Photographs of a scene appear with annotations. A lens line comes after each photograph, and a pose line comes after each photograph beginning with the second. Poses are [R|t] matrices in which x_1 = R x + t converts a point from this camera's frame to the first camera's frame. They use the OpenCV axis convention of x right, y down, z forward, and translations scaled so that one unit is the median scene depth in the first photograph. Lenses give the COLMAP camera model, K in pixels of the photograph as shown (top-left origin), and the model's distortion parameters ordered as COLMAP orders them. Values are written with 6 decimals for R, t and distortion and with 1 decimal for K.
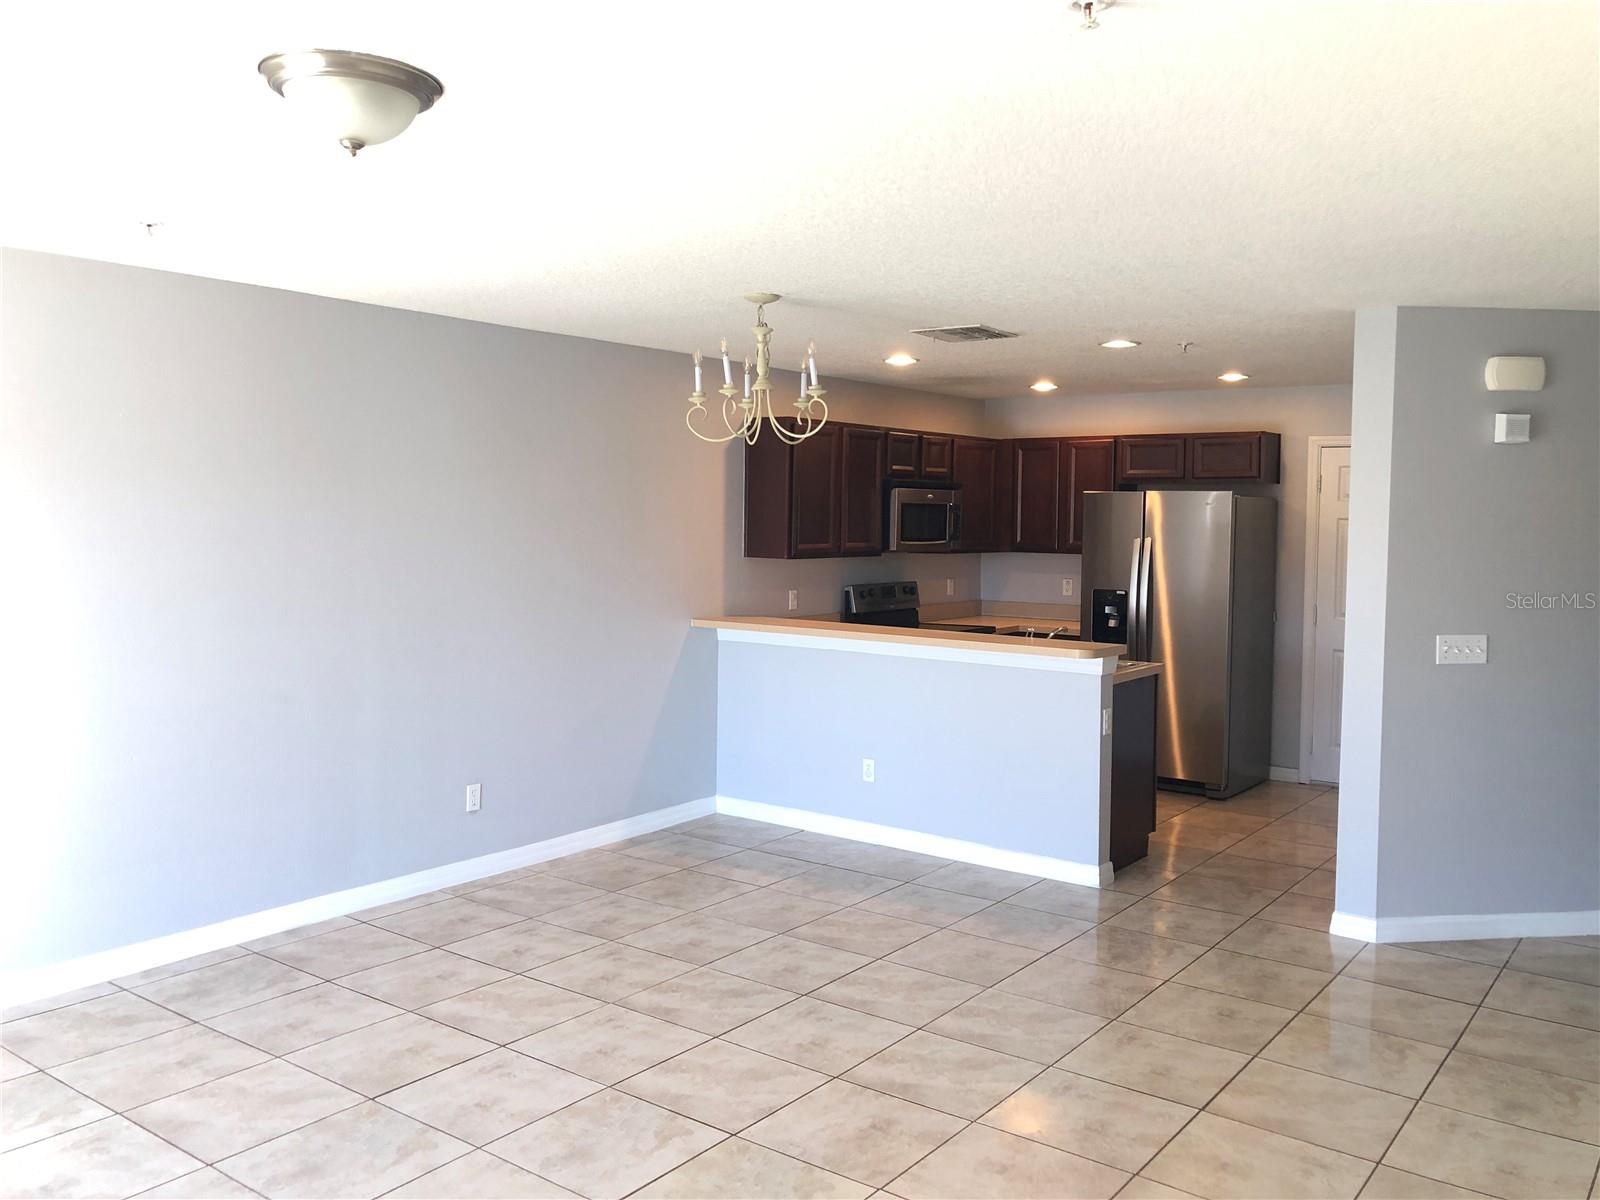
lens RADIAL K [[1309.4, 0, 800.0], [0, 1309.4, 600.0], [0, 0, 1]] dist [0.059554, -0.086654]
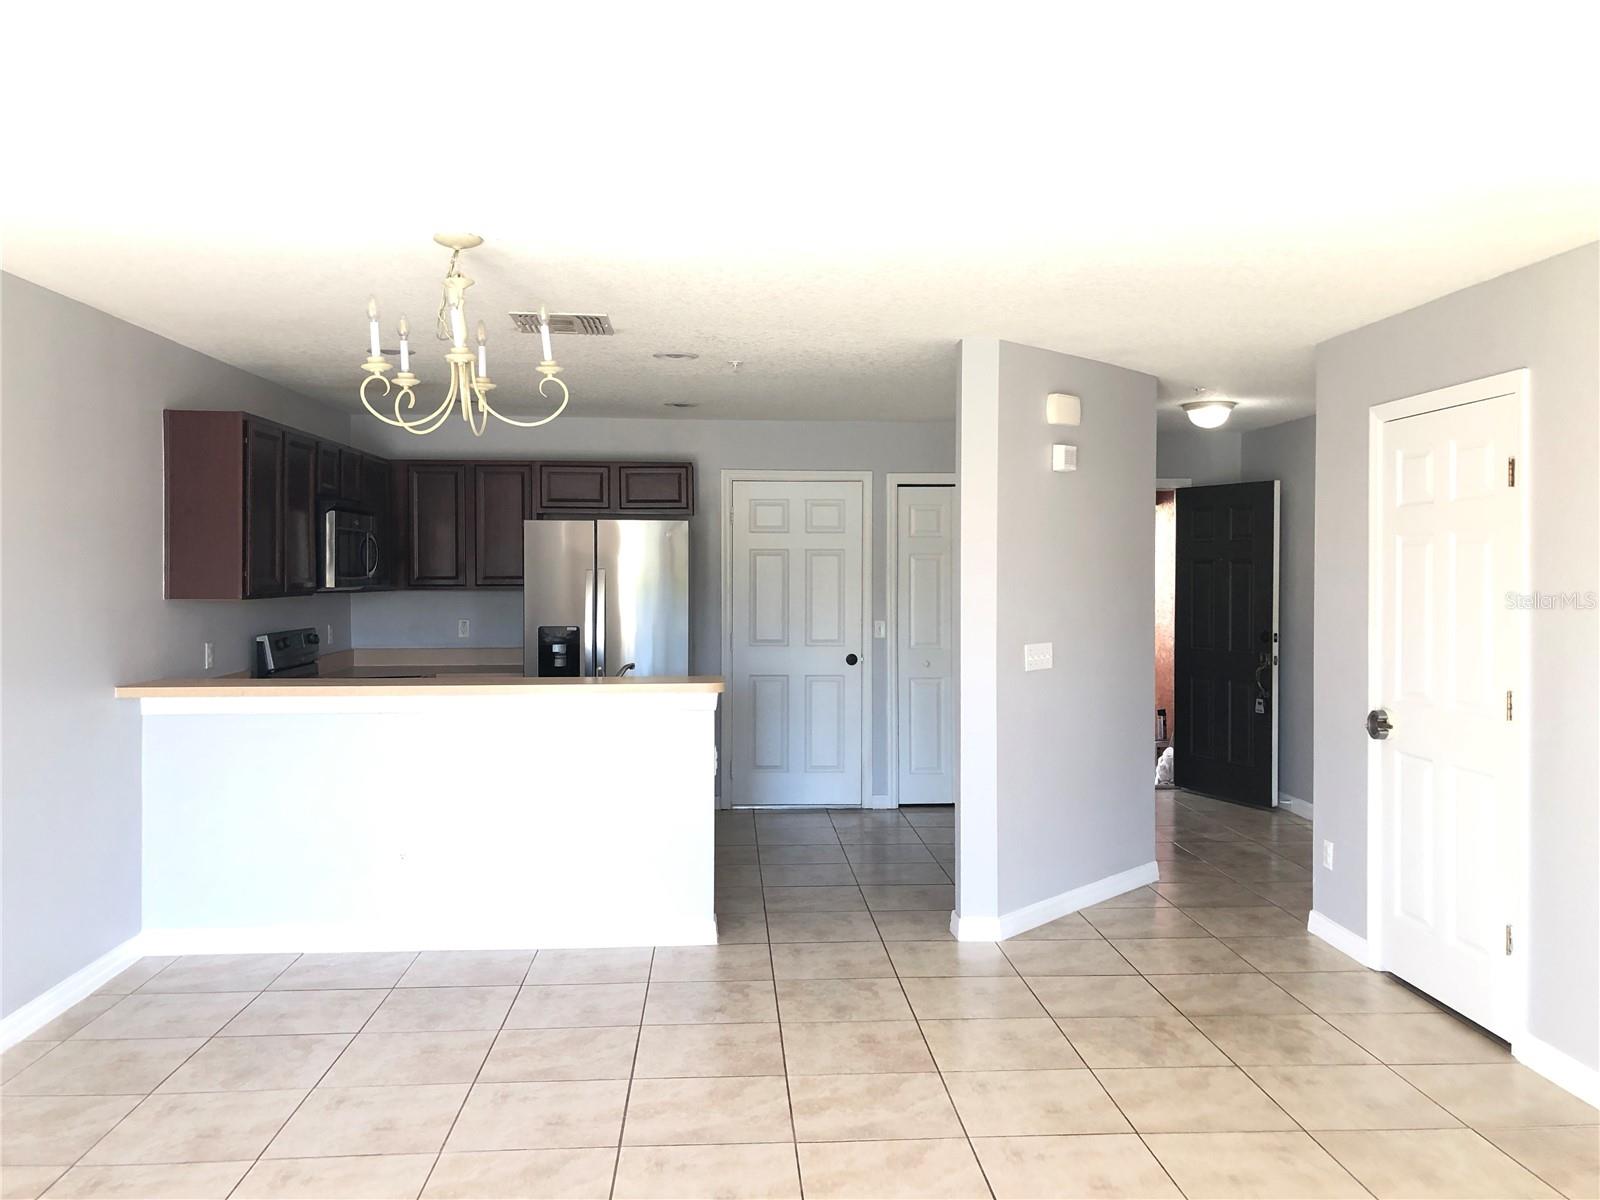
lens RADIAL K [[1323.4, 0, 804.9], [0, 1323.4, 595.6], [0, 0, 1]] dist [0.002654, 0.022485]
pose [[0.761334, -0.024165, 0.647910, -0.340049], [0.051970, 0.998364, -0.023832, 0.002555], [-0.646274, 0.051816, 0.761344, 0.270587]]
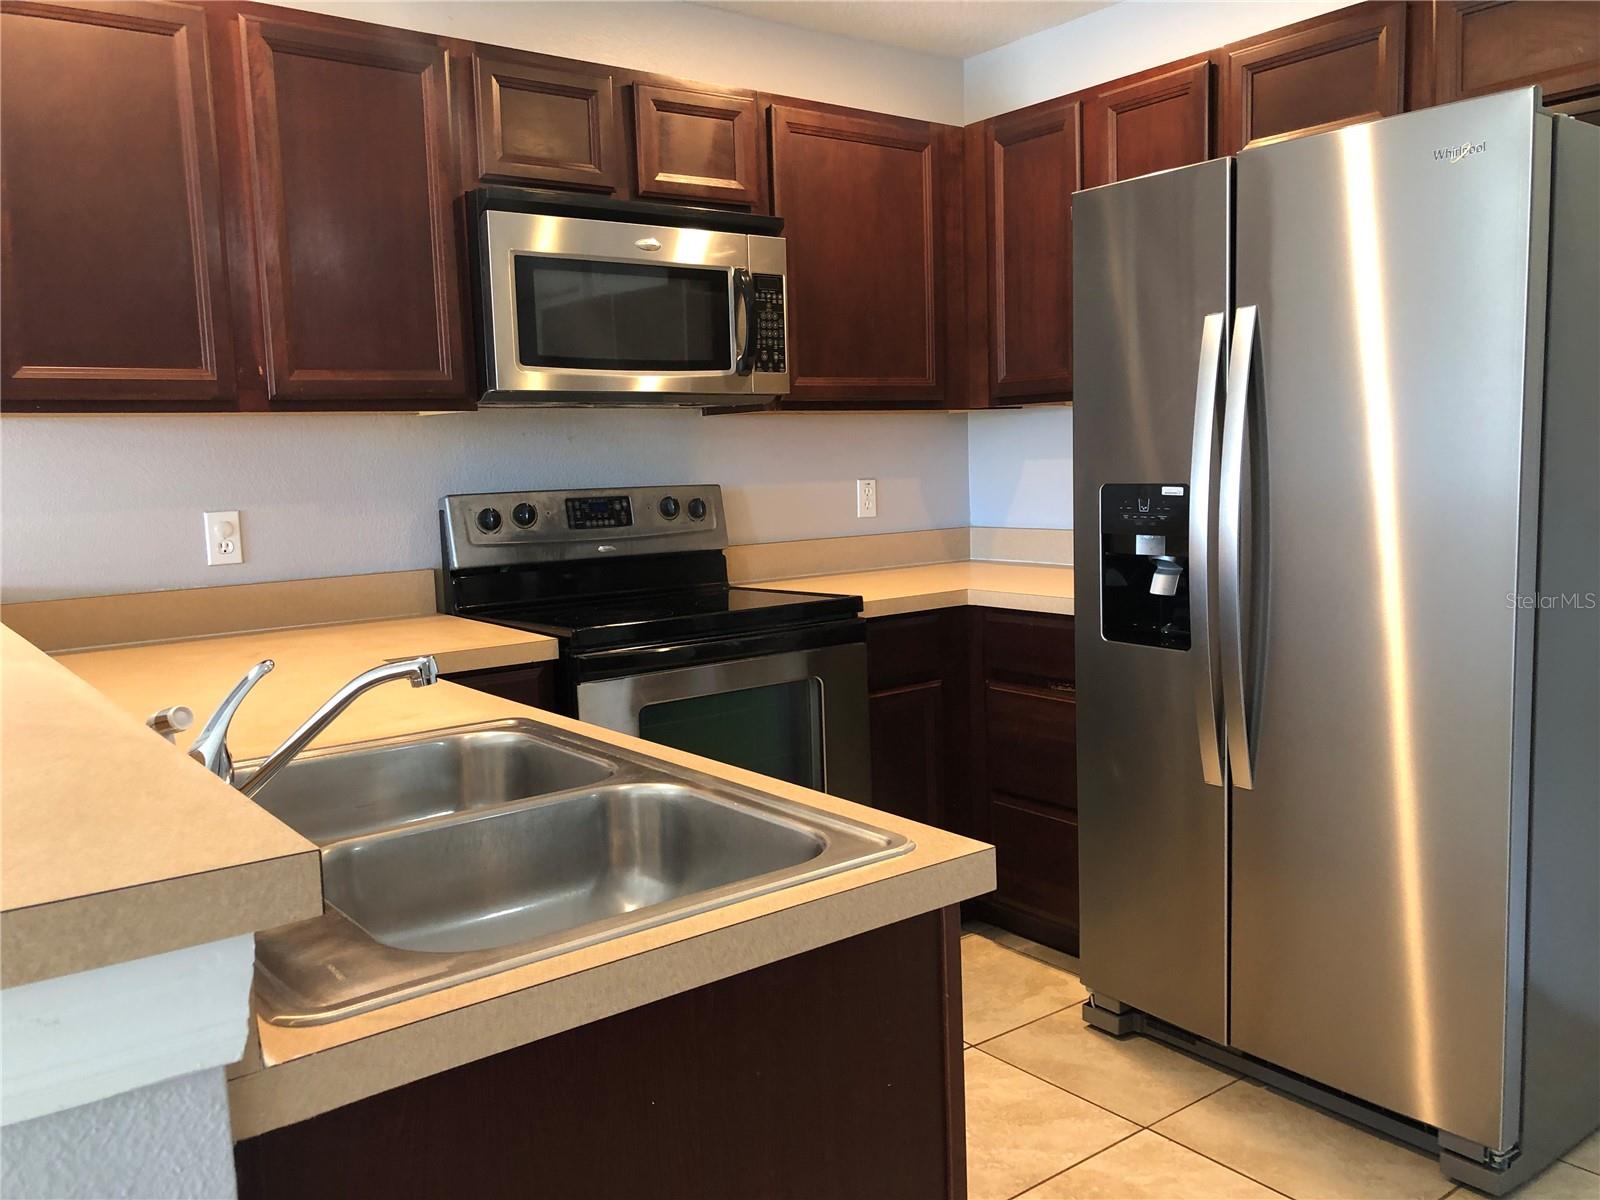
lens RADIAL K [[1325.1, 0, 861.6], [0, 1325.1, 602.4], [0, 0, 1]] dist [0.003058, 0.003084]
pose [[0.969567, -0.013771, -0.244438, 0.363476], [0.025684, 0.998629, 0.045615, 0.007117], [0.243475, -0.050505, 0.968591, 0.967184]]
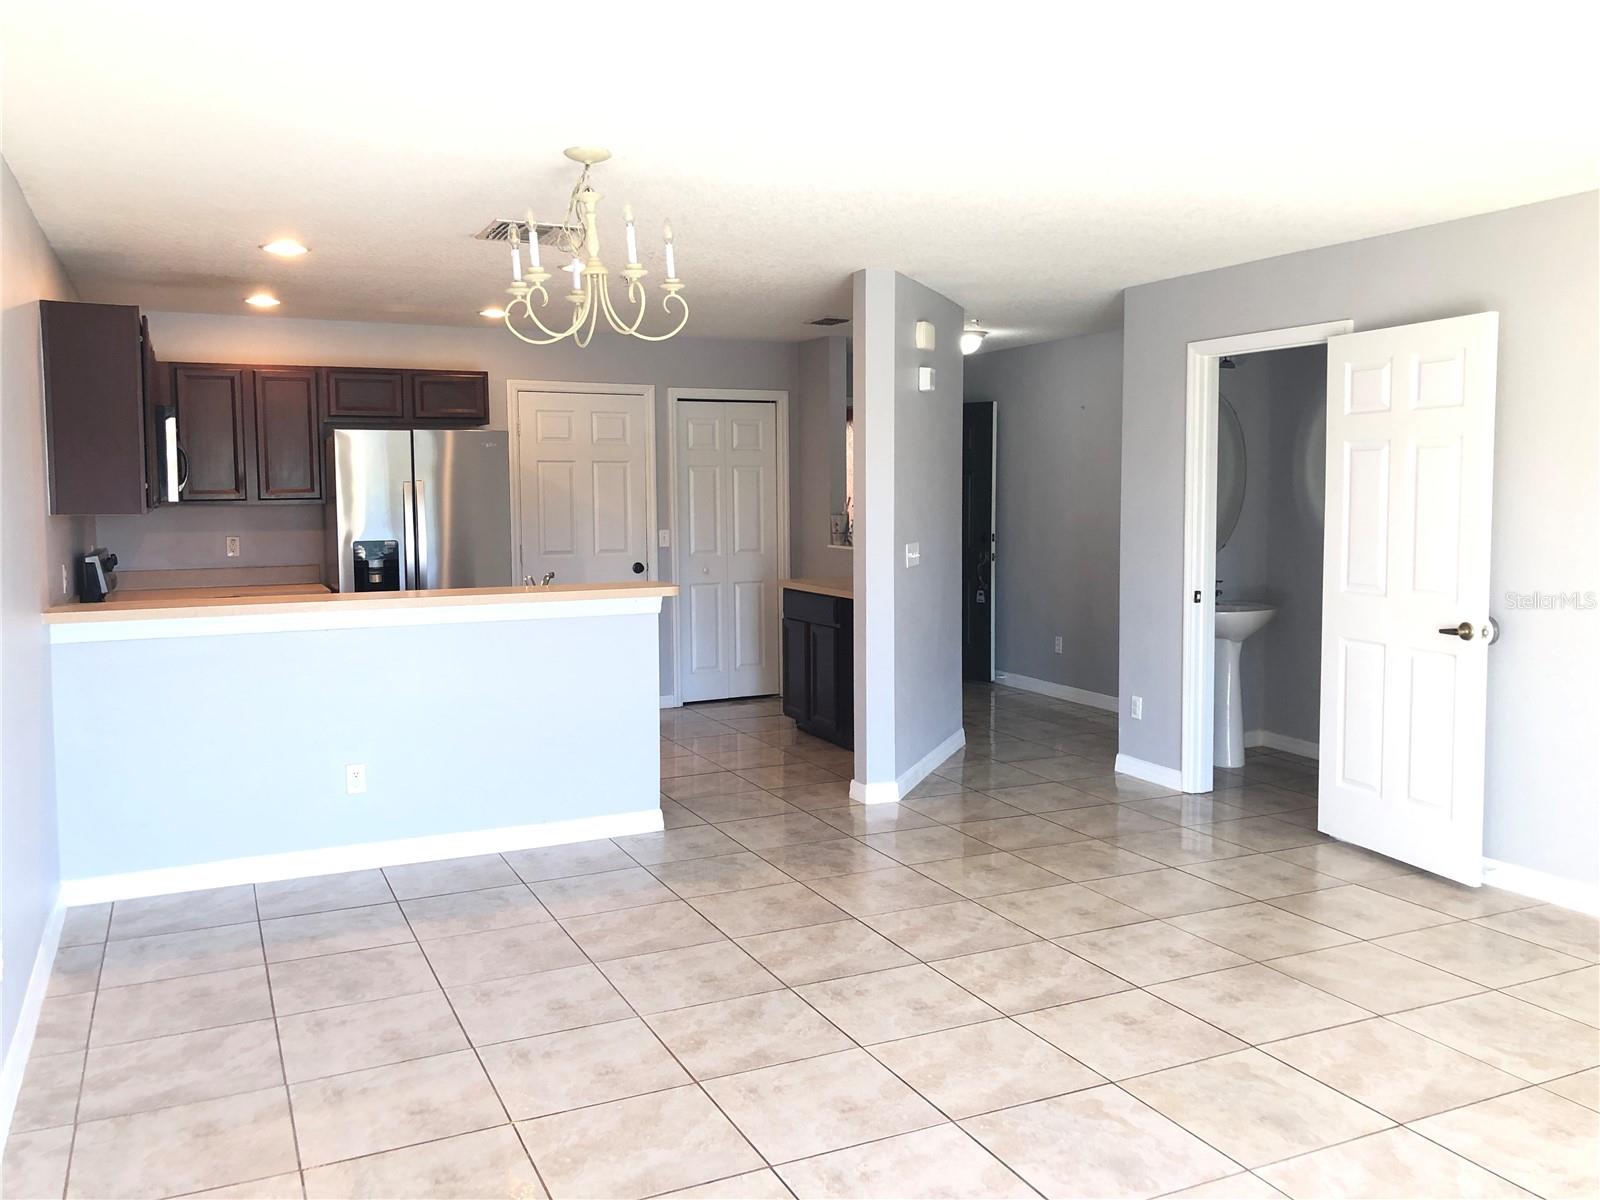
lens RADIAL K [[1308.9, 0, 807.7], [0, 1308.9, 616.3], [0, 0, 1]] dist [0.025179, -0.003469]
pose [[0.465597, -0.104686, 0.878783, -0.608806], [0.071155, 0.994193, 0.080735, -0.011706], [-0.882132, 0.024940, 0.470342, 0.478036]]
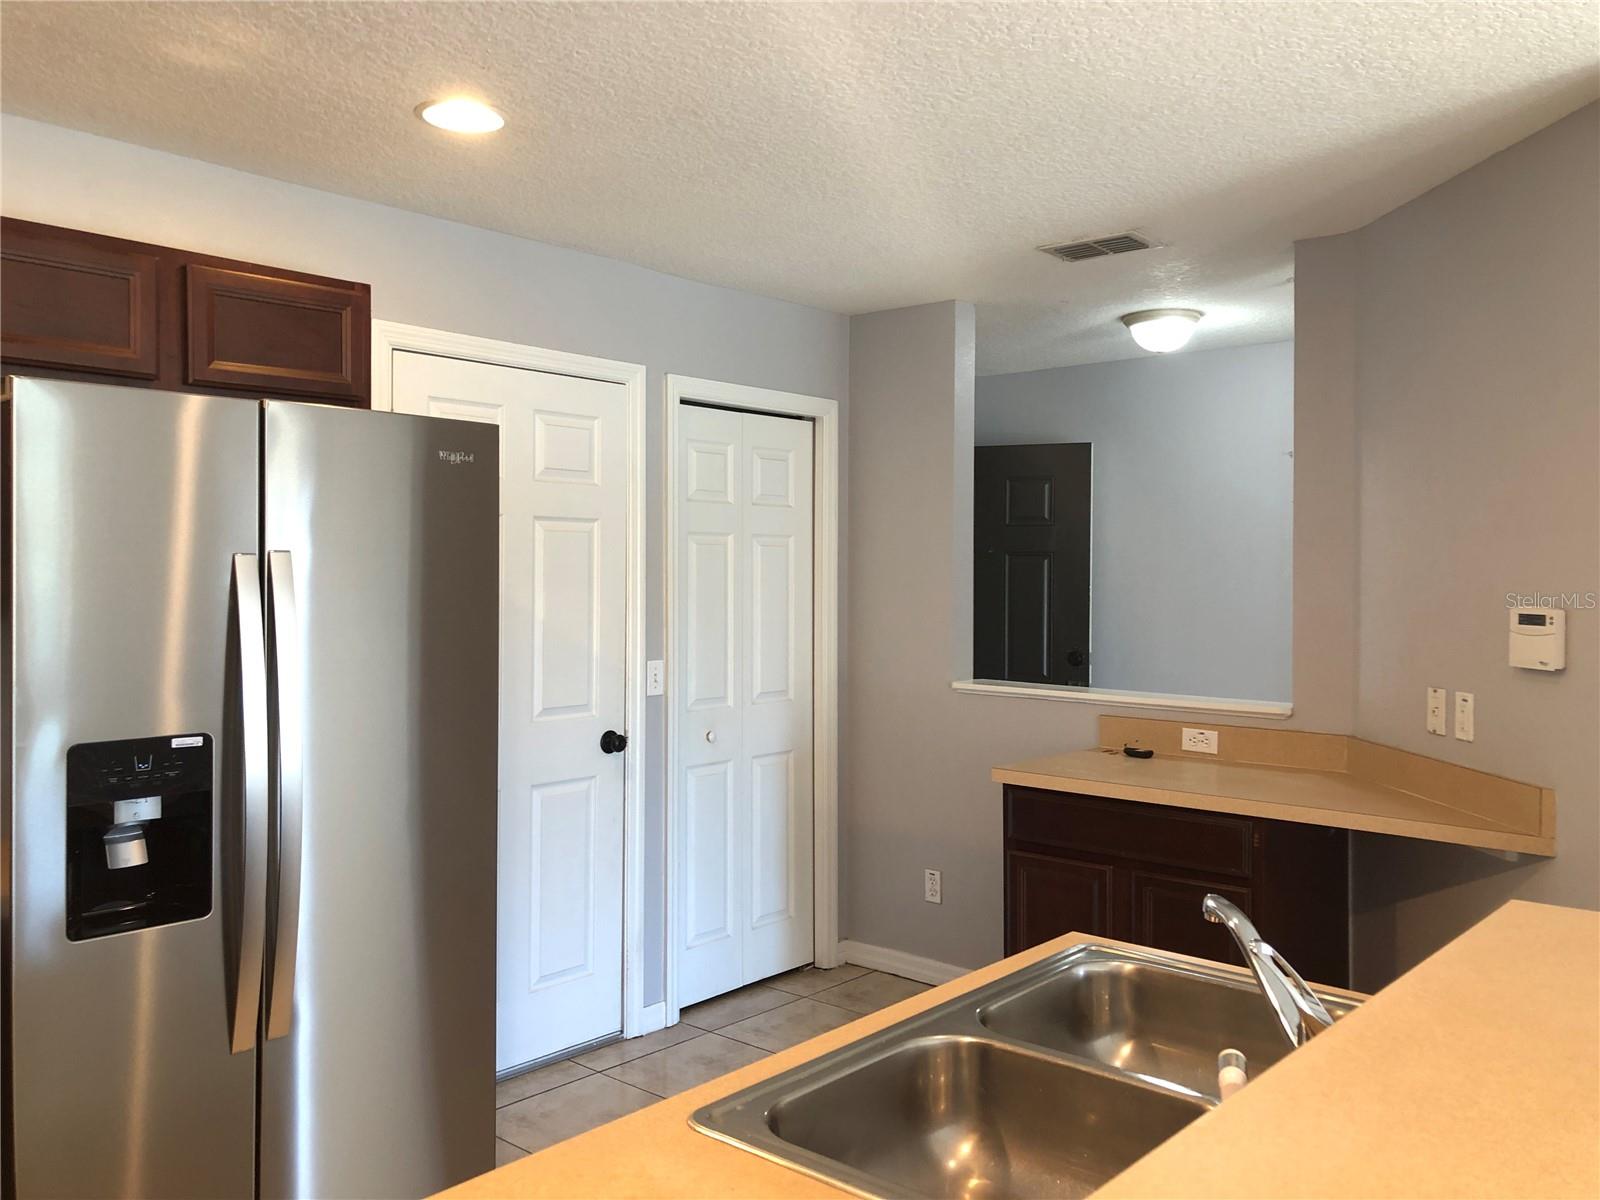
lens RADIAL K [[1298.9, 0, 824.2], [0, 1298.9, 573.3], [0, 0, 1]] dist [0.002534, -0.008011]
pose [[0.059769, -0.016687, 0.998073, -0.044570], [0.057978, 0.998230, 0.013217, -0.055650], [-0.996527, 0.057076, 0.060630, 1.223257]]
